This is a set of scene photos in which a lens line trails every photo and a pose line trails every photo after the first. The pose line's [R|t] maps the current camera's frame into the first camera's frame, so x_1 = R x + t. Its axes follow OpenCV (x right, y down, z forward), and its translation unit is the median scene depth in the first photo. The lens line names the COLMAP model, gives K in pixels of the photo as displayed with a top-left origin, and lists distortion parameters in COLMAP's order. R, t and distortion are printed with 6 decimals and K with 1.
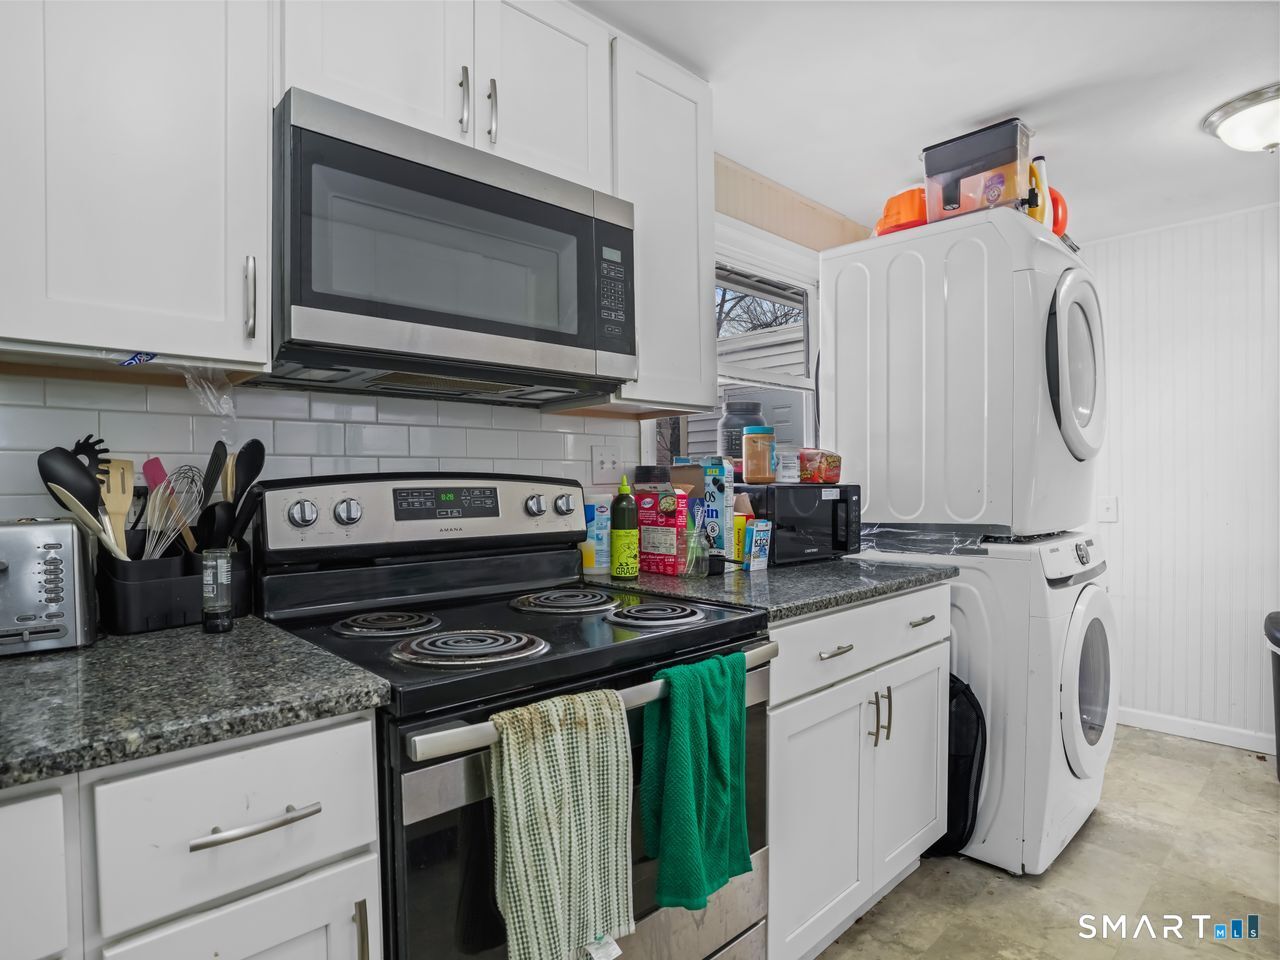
lens RADIAL K [[703.9, 0, 631.1], [0, 703.9, 481.8], [0, 0, 1]] dist [-0.090326, 0.040766]
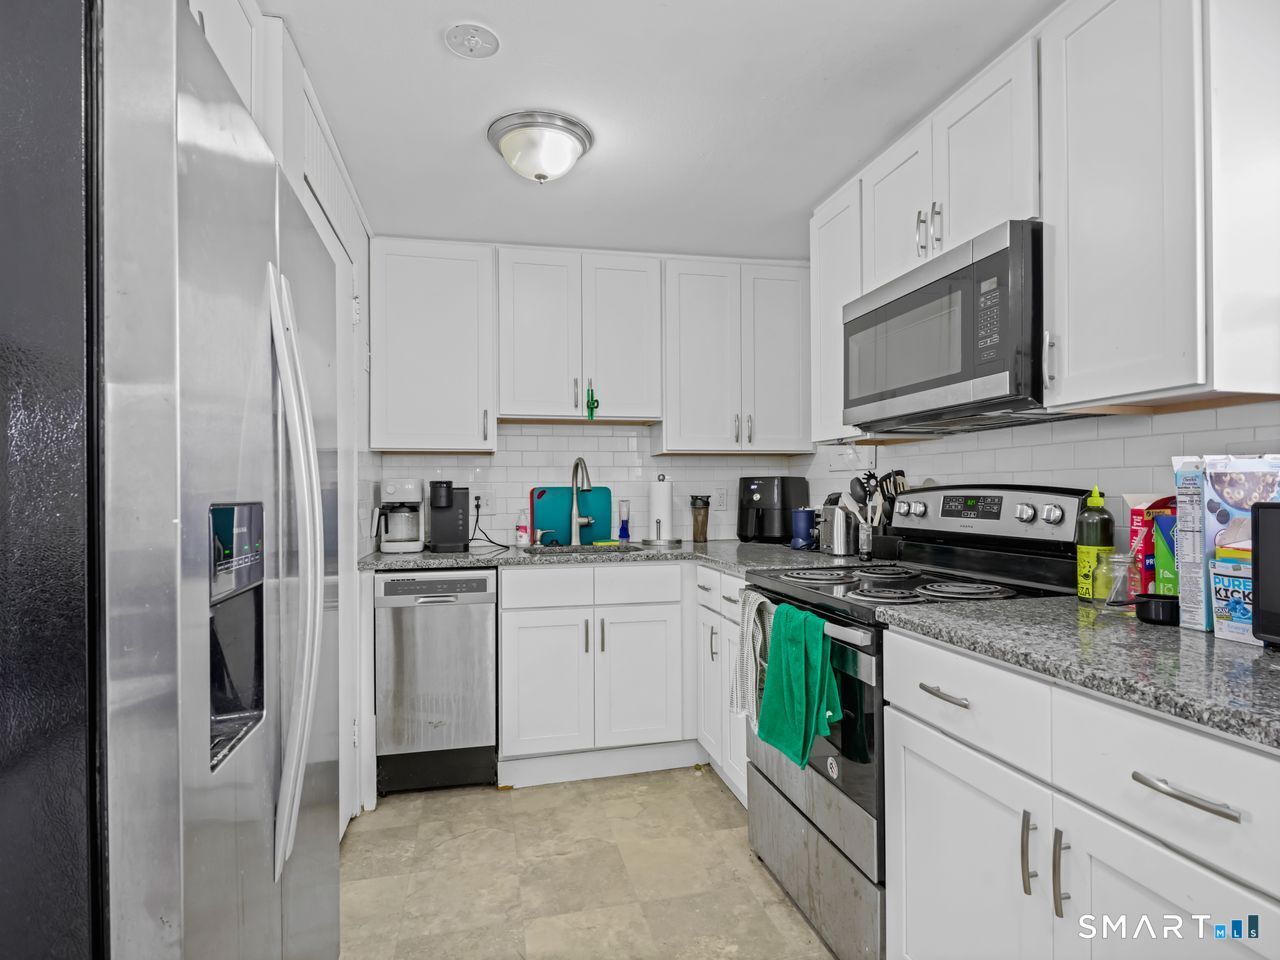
lens RADIAL K [[703.9, 0, 631.1], [0, 703.9, 481.8], [0, 0, 1]] dist [-0.090326, 0.040766]
pose [[-0.522766, -0.003746, -0.852468, 1.245147], [0.002823, 0.999977, -0.006126, -0.012870], [0.852472, -0.005609, -0.522743, 1.140712]]
